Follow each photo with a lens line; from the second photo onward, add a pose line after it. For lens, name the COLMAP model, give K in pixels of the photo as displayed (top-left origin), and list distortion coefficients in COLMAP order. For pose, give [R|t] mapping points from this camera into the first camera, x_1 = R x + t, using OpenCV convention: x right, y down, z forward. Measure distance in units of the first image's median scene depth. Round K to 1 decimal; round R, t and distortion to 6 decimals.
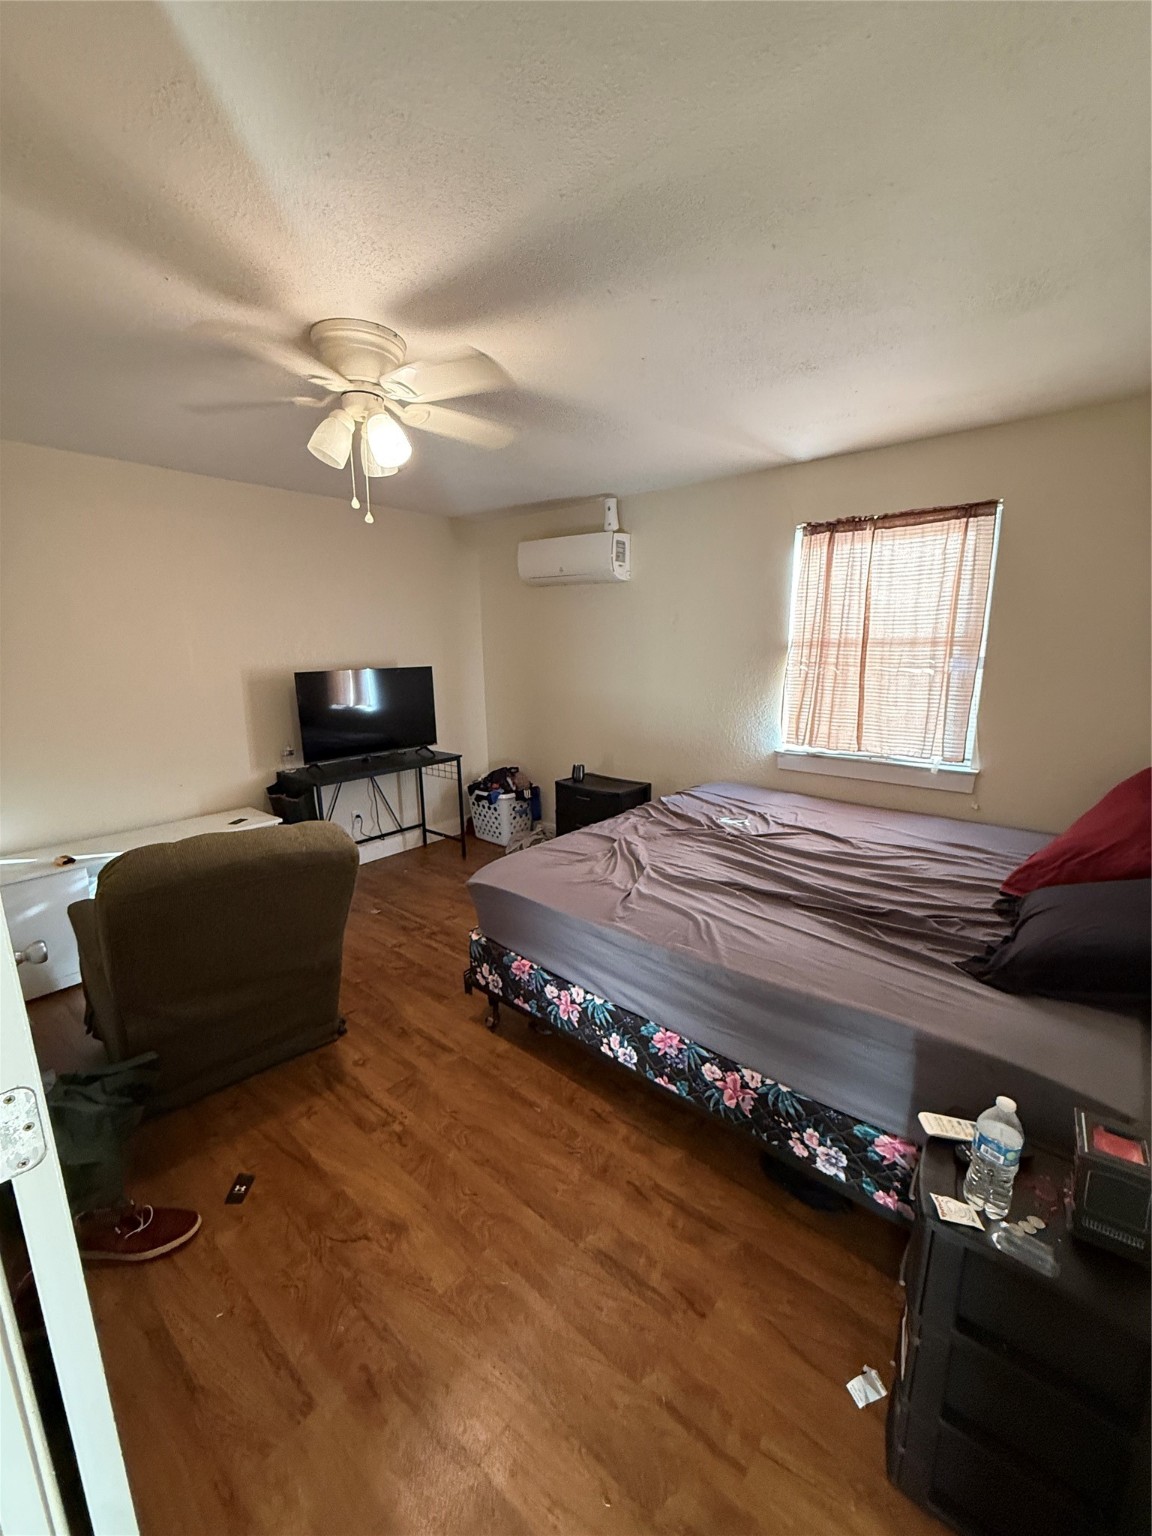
lens RADIAL K [[610.9, 0, 576.6], [0, 610.9, 765.2], [0, 0, 1]] dist [0.001705, 0.000515]
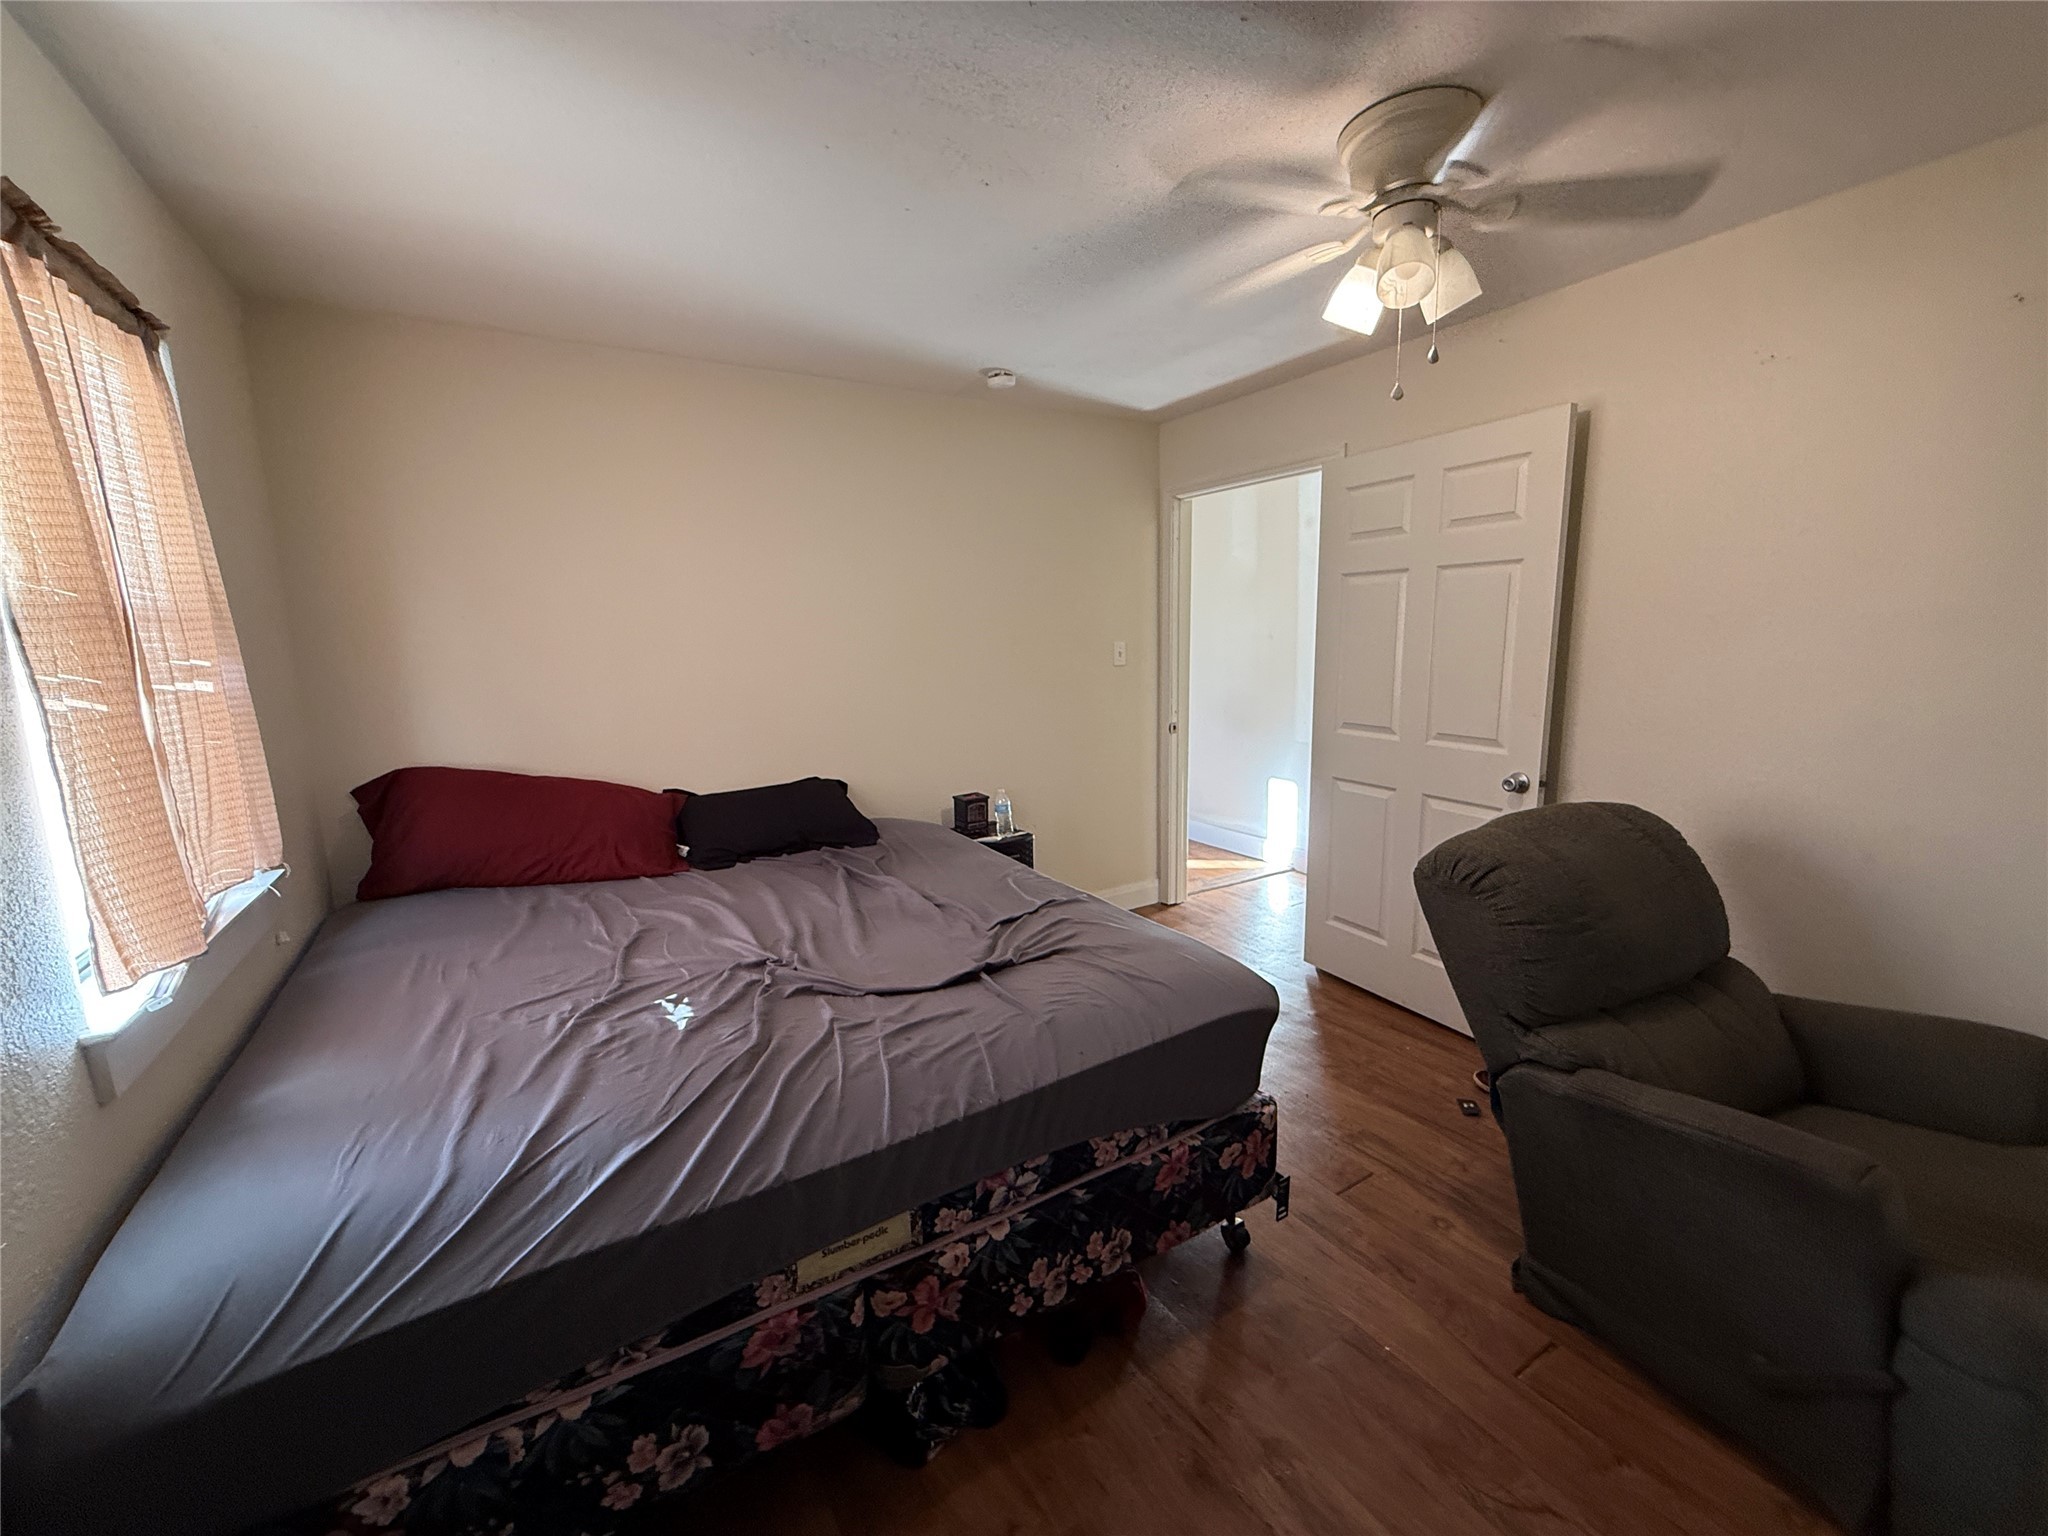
lens RADIAL K [[814.5, 0, 1028.8], [0, 814.5, 771.5], [0, 0, 1]] dist [0.001705, 0.000515]
pose [[-0.949669, -0.016726, 0.312807, -0.217486], [0.101497, 0.928275, 0.357777, -0.332540], [-0.296355, 0.371519, -0.879857, 1.838000]]
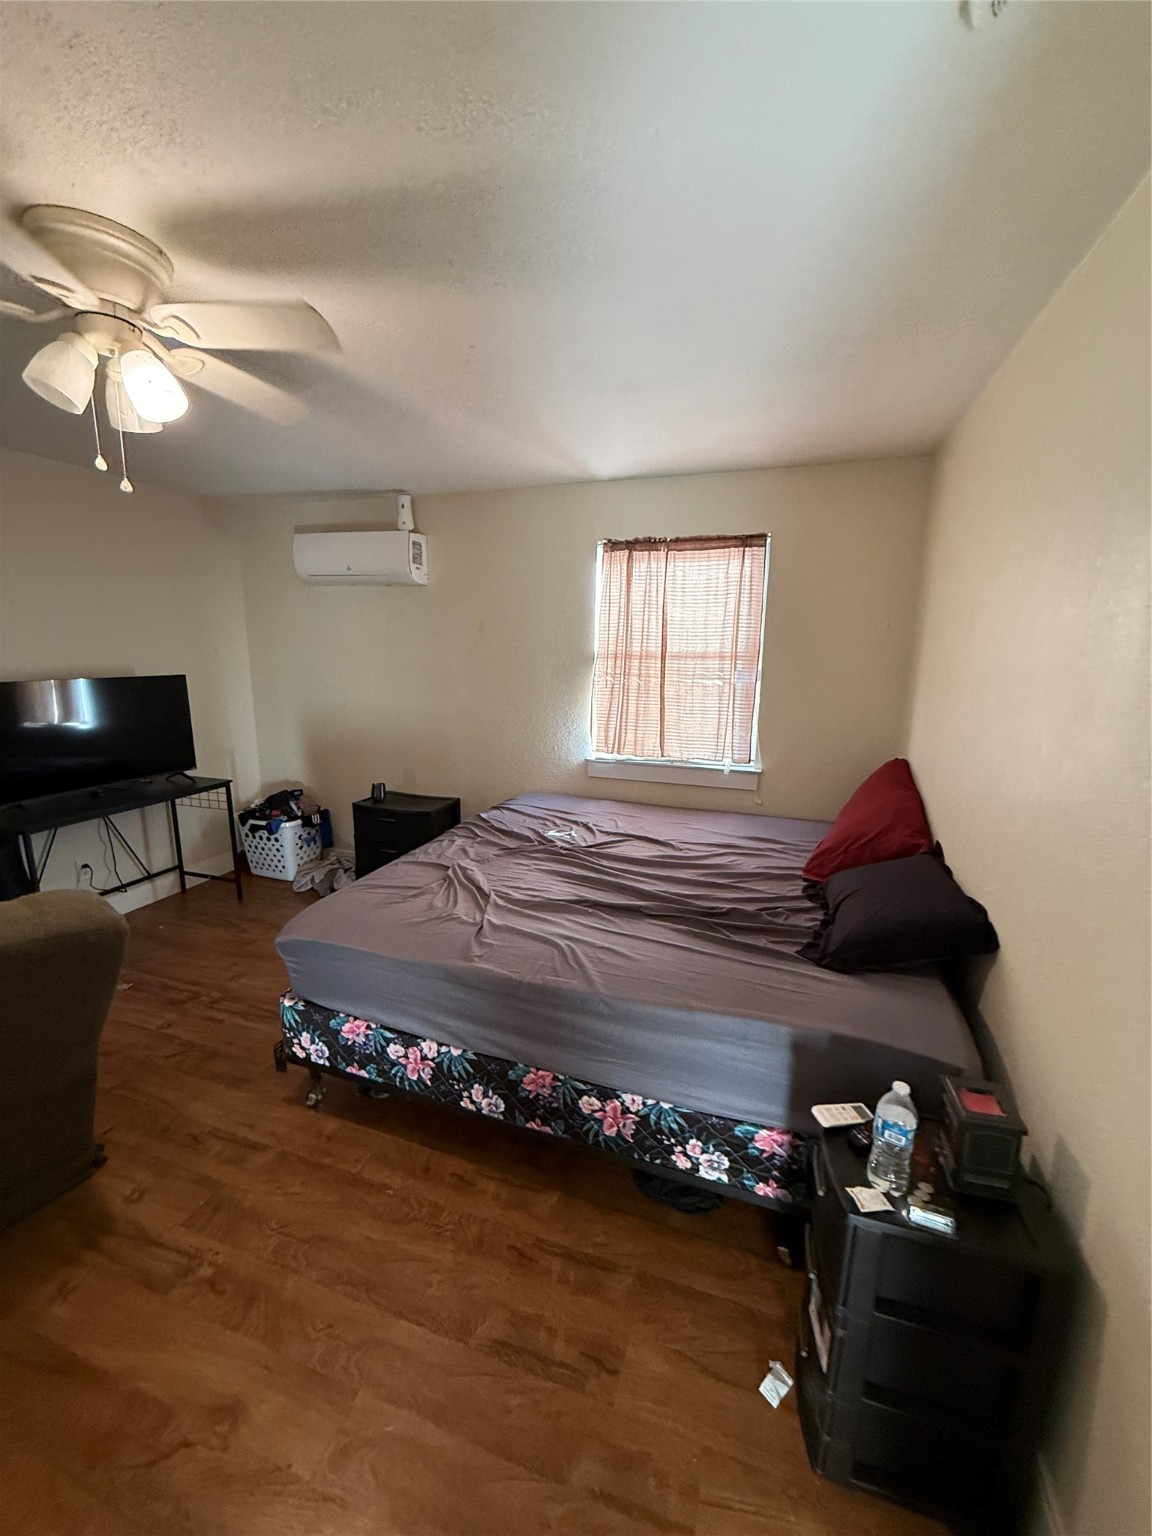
lens RADIAL K [[610.9, 0, 576.6], [0, 610.9, 765.2], [0, 0, 1]] dist [0.001705, 0.000515]
pose [[0.931402, -0.049293, 0.360638, -0.096148], [0.052465, 0.998622, 0.000995, -0.025413], [-0.360191, 0.017994, 0.932705, 0.084553]]
